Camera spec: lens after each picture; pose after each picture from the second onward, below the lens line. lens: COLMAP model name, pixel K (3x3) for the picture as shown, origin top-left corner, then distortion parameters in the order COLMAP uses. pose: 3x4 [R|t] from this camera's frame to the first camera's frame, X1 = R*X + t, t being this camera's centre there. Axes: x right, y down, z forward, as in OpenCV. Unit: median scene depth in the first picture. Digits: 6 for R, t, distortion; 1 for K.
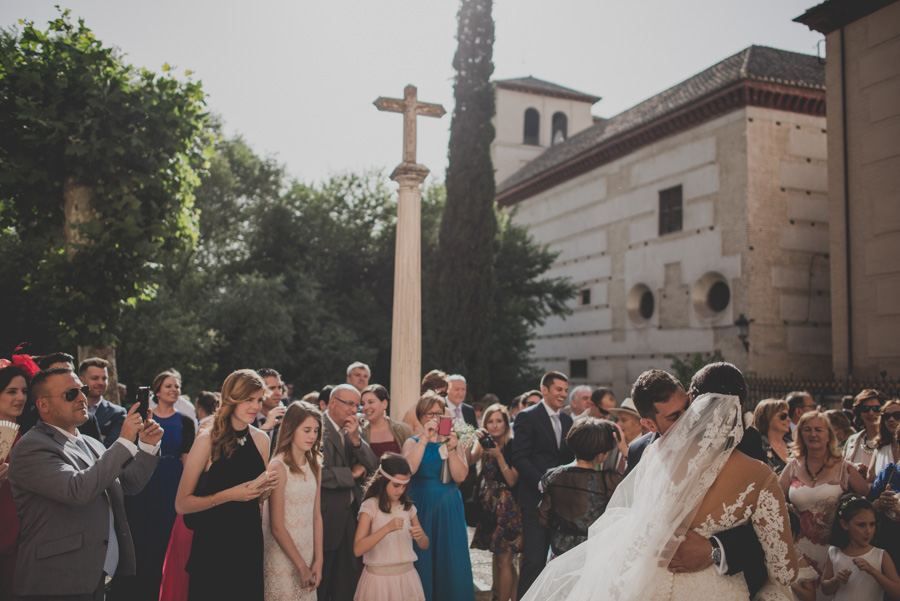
lens RADIAL K [[752.2, 0, 452.9], [0, 752.2, 319.1], [0, 0, 1]] dist [-0.084818, 0.070410]
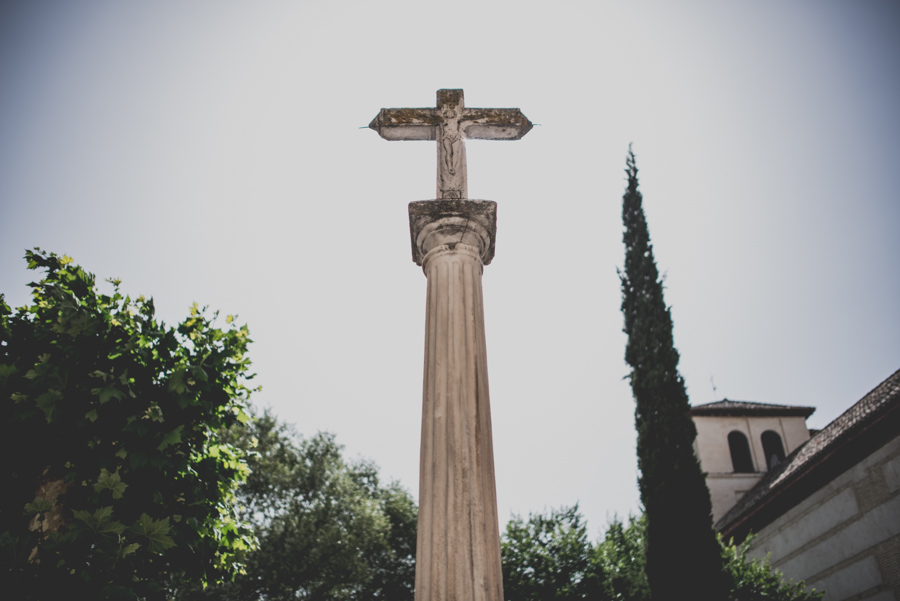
lens RADIAL K [[719.1, 0, 471.7], [0, 719.1, 322.6], [0, 0, 1]] dist [-0.010433, -0.002278]
pose [[0.960715, -0.183953, -0.207815, 0.007657], [0.059275, 0.867510, -0.493876, 0.014440], [0.271131, 0.462156, 0.844334, 0.192878]]
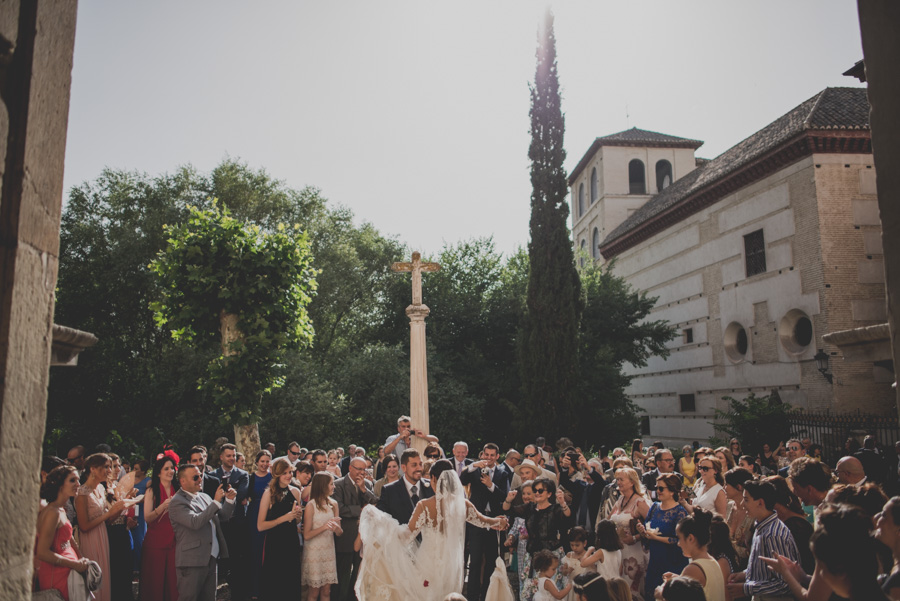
lens RADIAL K [[752.2, 0, 452.9], [0, 752.2, 319.1], [0, 0, 1]] dist [-0.084818, 0.070410]
pose [[0.973123, -0.068424, -0.219887, 0.104314], [0.059924, 0.997183, -0.045105, -0.030953], [0.222354, 0.030716, 0.974482, -0.144902]]
